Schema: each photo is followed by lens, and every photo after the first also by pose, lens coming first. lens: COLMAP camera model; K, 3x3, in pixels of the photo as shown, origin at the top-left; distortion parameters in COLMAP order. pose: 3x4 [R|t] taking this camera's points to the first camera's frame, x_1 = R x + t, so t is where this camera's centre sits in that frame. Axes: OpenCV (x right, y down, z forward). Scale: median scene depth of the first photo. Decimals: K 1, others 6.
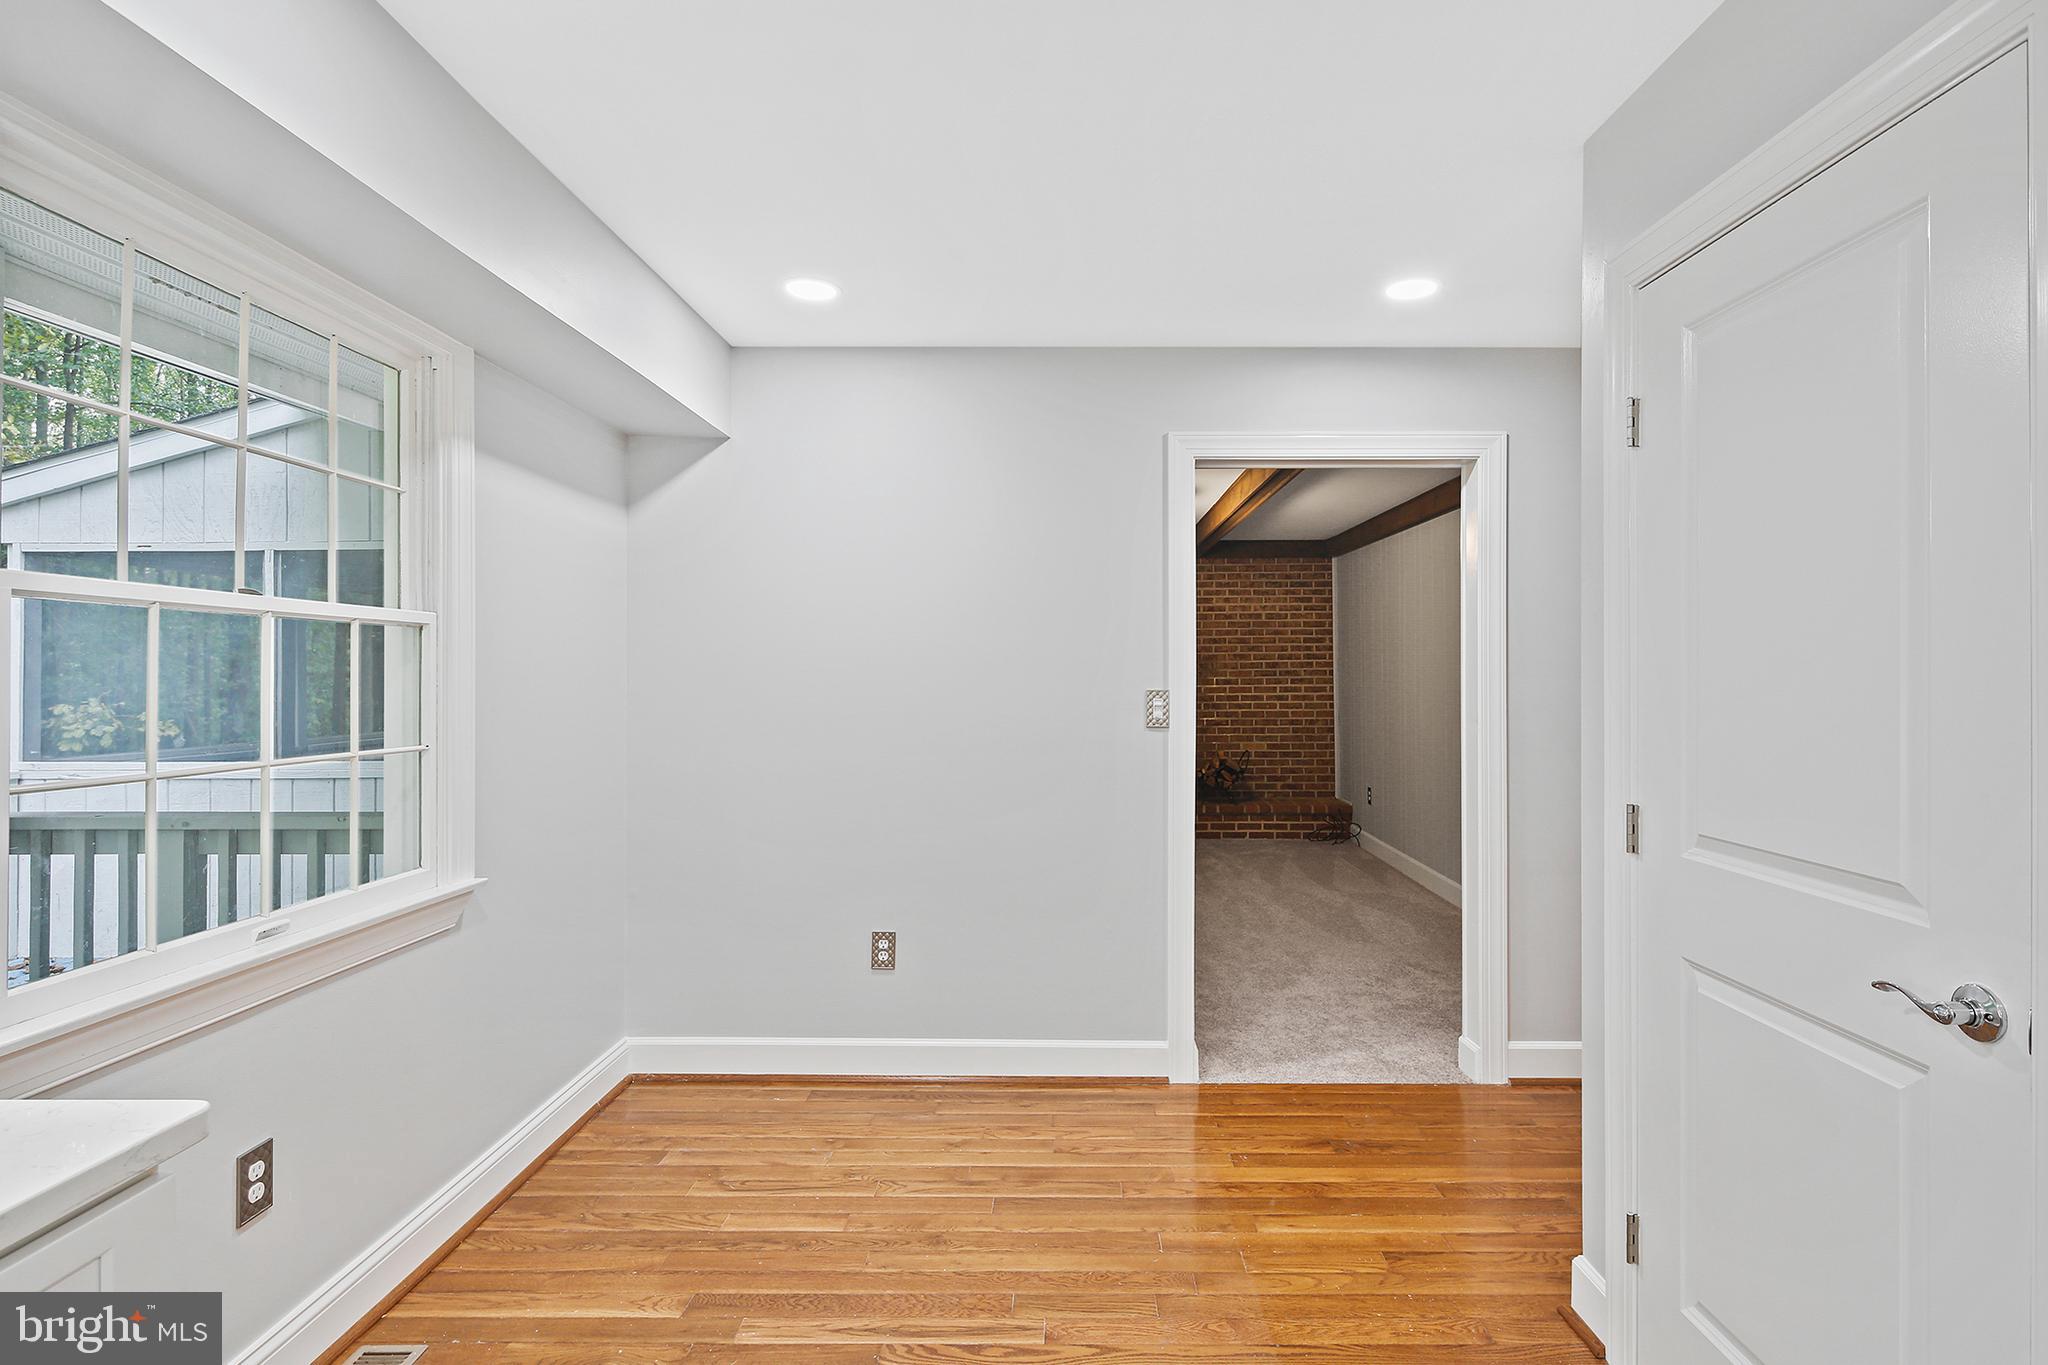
lens RADIAL K [[986.0, 0, 1036.7], [0, 986.0, 664.3], [0, 0, 1]] dist [0.001880, 0.000662]
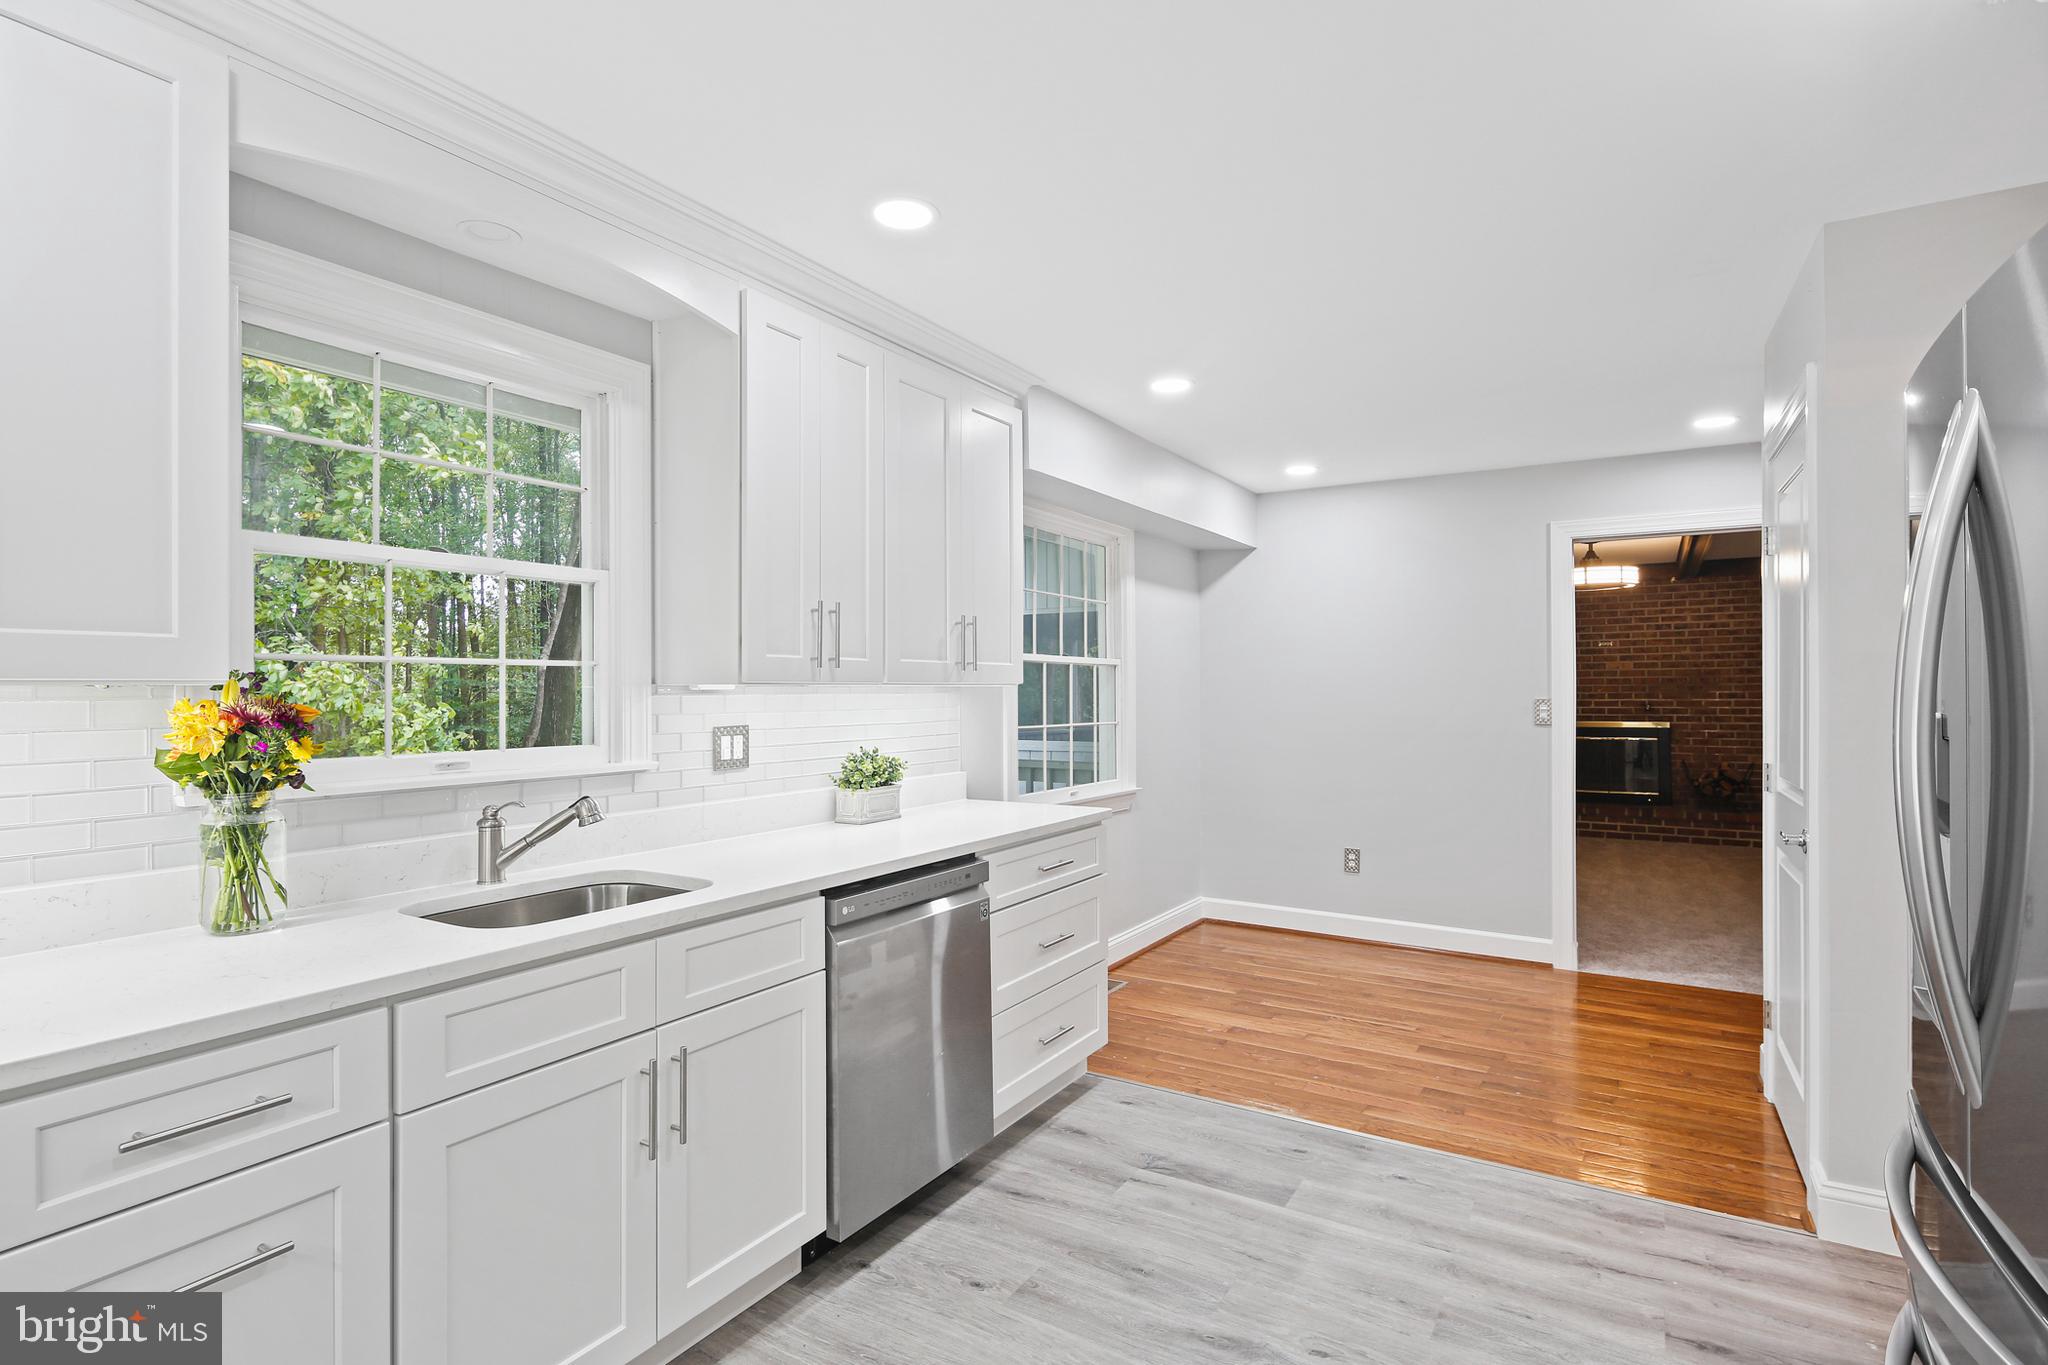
lens RADIAL K [[986.0, 0, 1033.1], [0, 986.0, 675.4], [0, 0, 1]] dist [0.001880, 0.000662]
pose [[0.862704, -0.007461, -0.505654, 0.085204], [0.005796, 0.999971, -0.004867, -0.002581], [0.505675, 0.001268, 0.862723, -0.261826]]
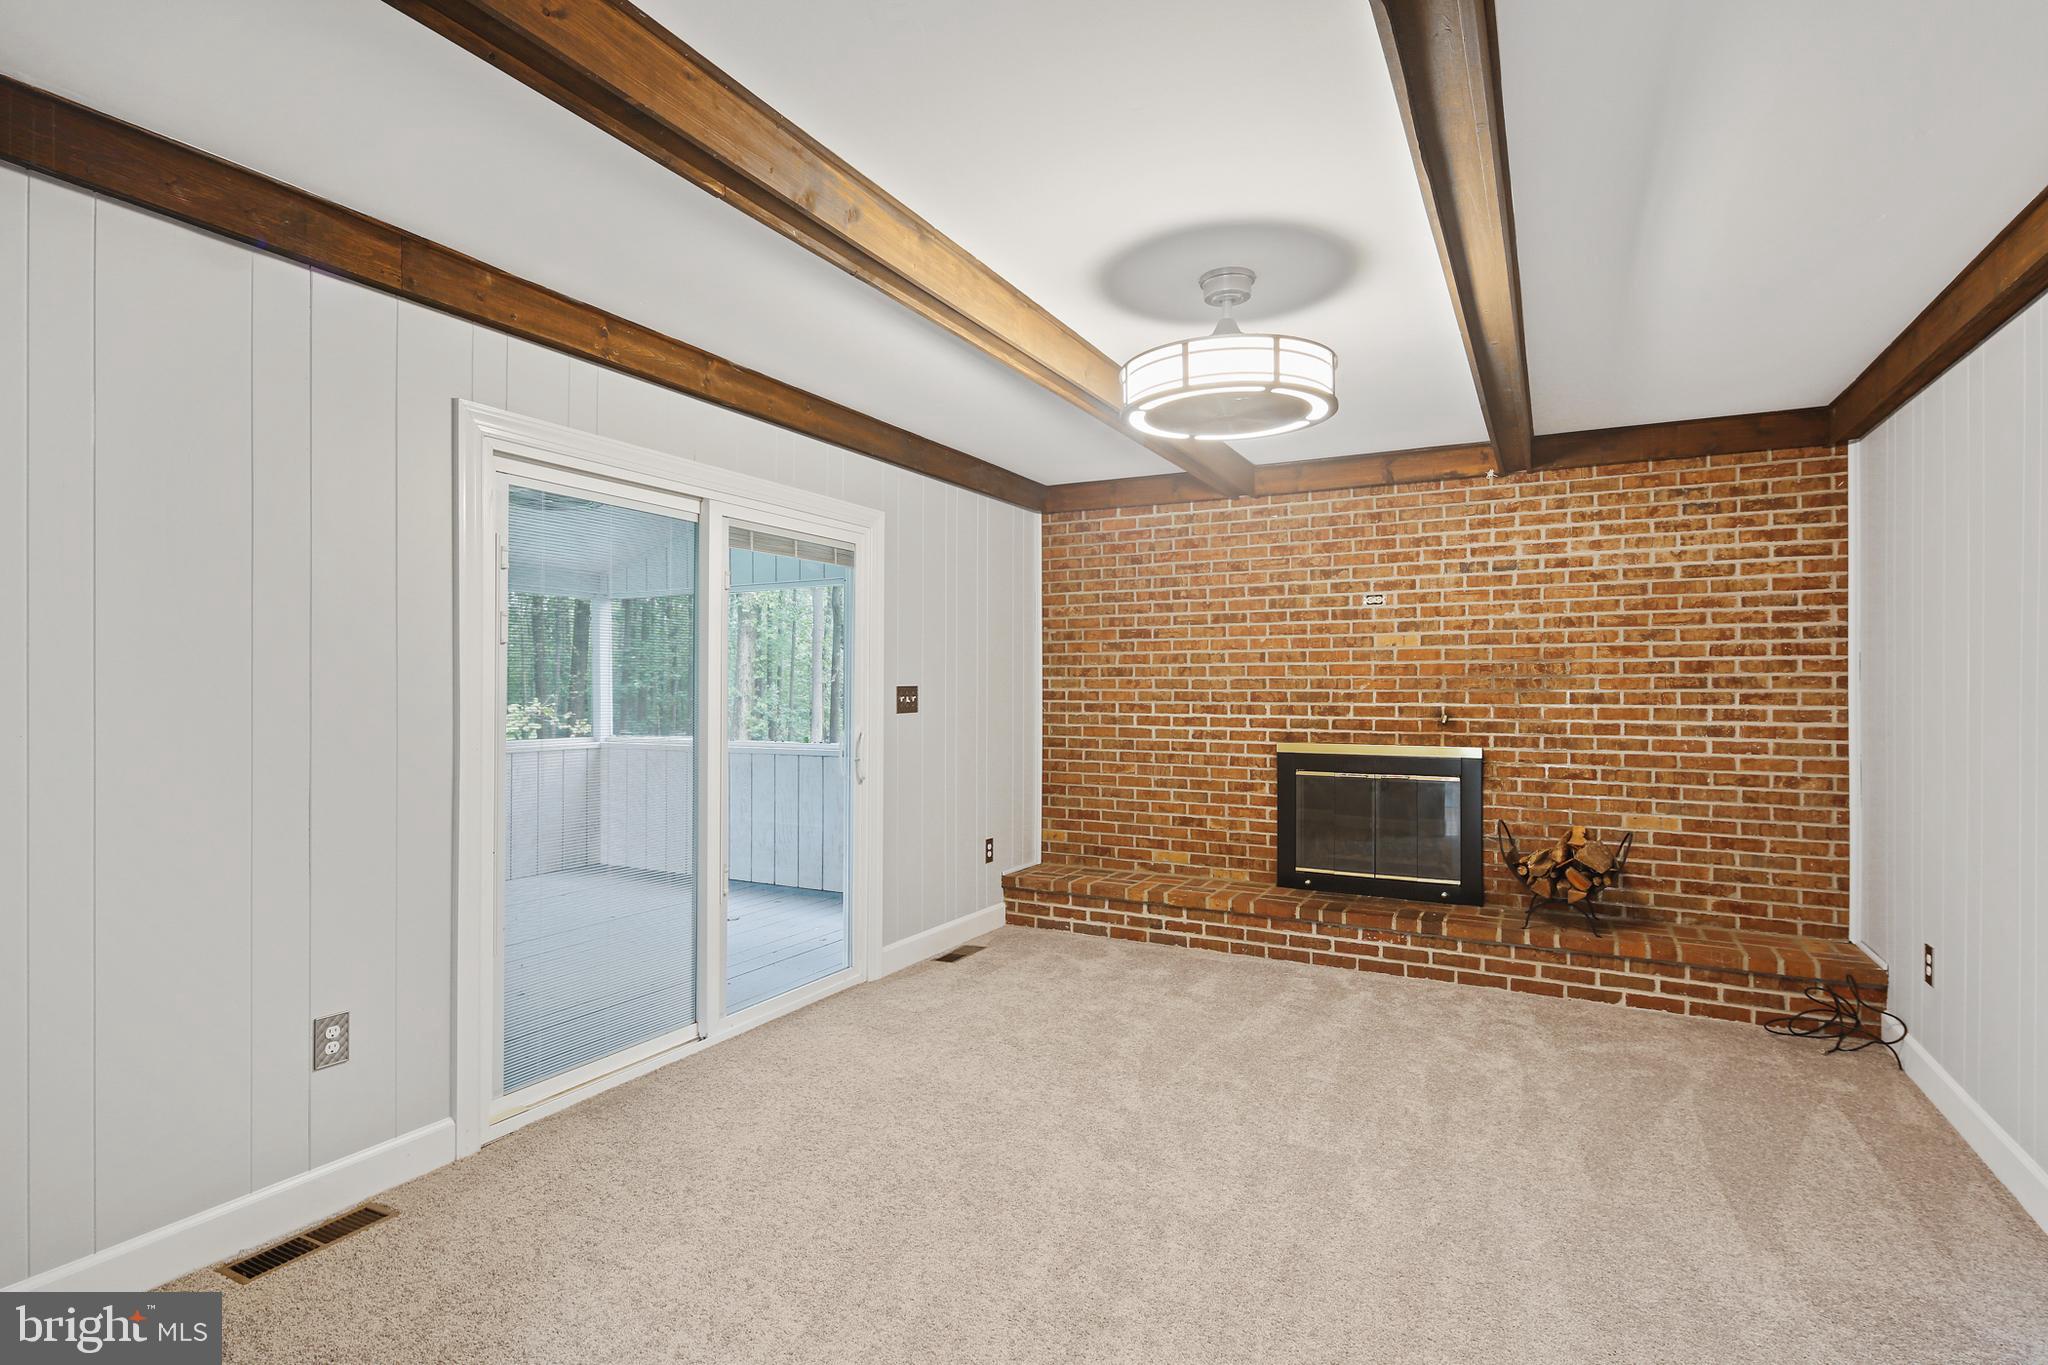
lens RADIAL K [[986.0, 0, 1018.6], [0, 986.0, 685.0], [0, 0, 1]] dist [0.001880, 0.000662]
pose [[0.892410, 0.007168, -0.451168, 0.156808], [-0.001565, 0.999917, 0.012791, 0.004327], [0.451222, -0.010709, 0.892348, 0.386062]]
